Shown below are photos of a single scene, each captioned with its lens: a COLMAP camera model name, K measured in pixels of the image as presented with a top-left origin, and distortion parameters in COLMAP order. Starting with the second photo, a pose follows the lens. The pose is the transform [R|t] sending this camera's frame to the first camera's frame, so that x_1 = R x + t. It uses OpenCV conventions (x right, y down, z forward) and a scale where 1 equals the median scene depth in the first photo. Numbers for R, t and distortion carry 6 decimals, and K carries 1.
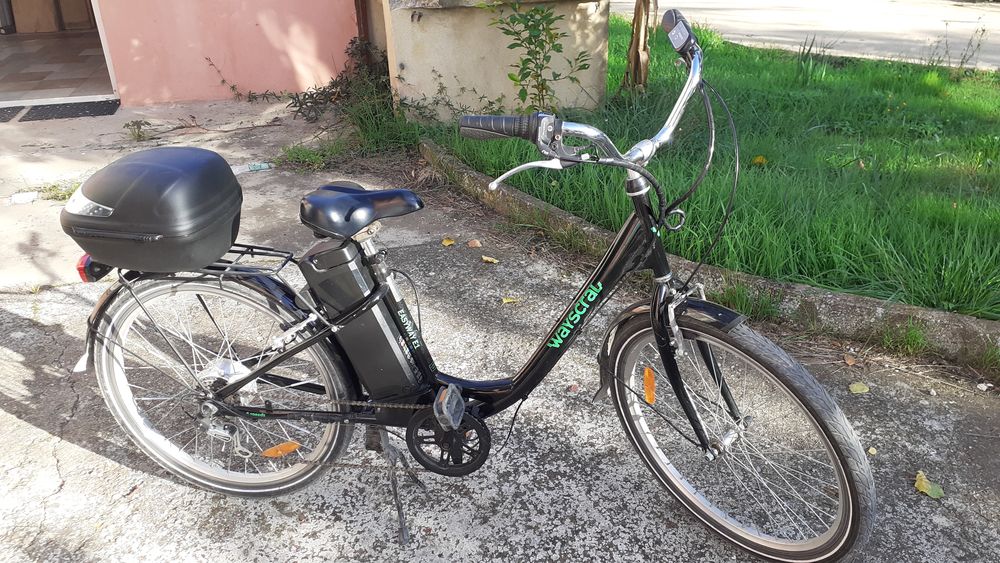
lens RADIAL K [[853.9, 0, 500.0], [0, 853.9, 281.5], [0, 0, 1]] dist [-0.002770, -0.006458]
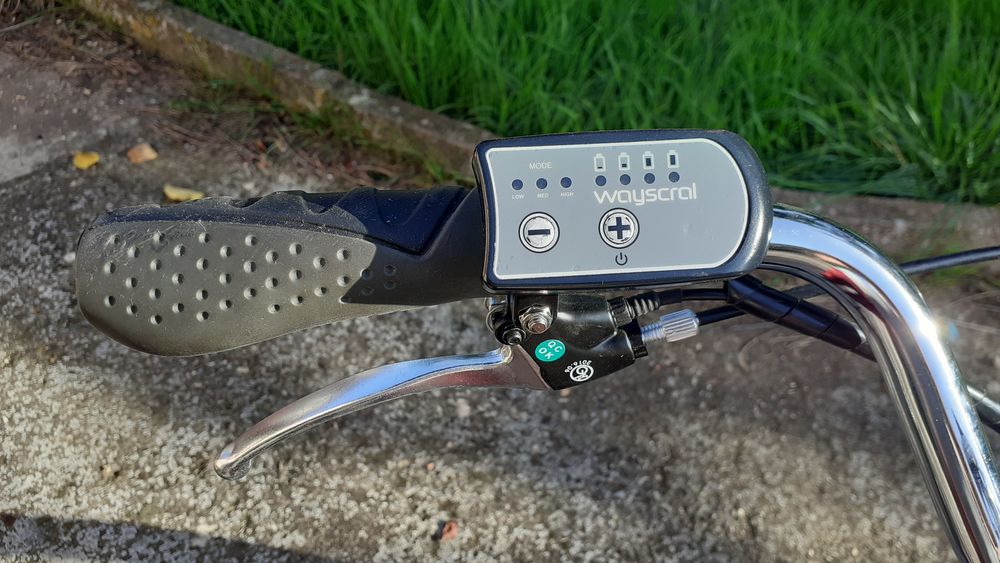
lens RADIAL K [[853.9, 0, 500.0], [0, 853.9, 281.5], [0, 0, 1]] dist [-0.002770, -0.006458]
pose [[0.927888, -0.227000, 0.295794, 0.001192], [0.105261, 0.920525, 0.376237, -0.143778], [-0.357692, -0.317971, 0.878038, 0.443192]]
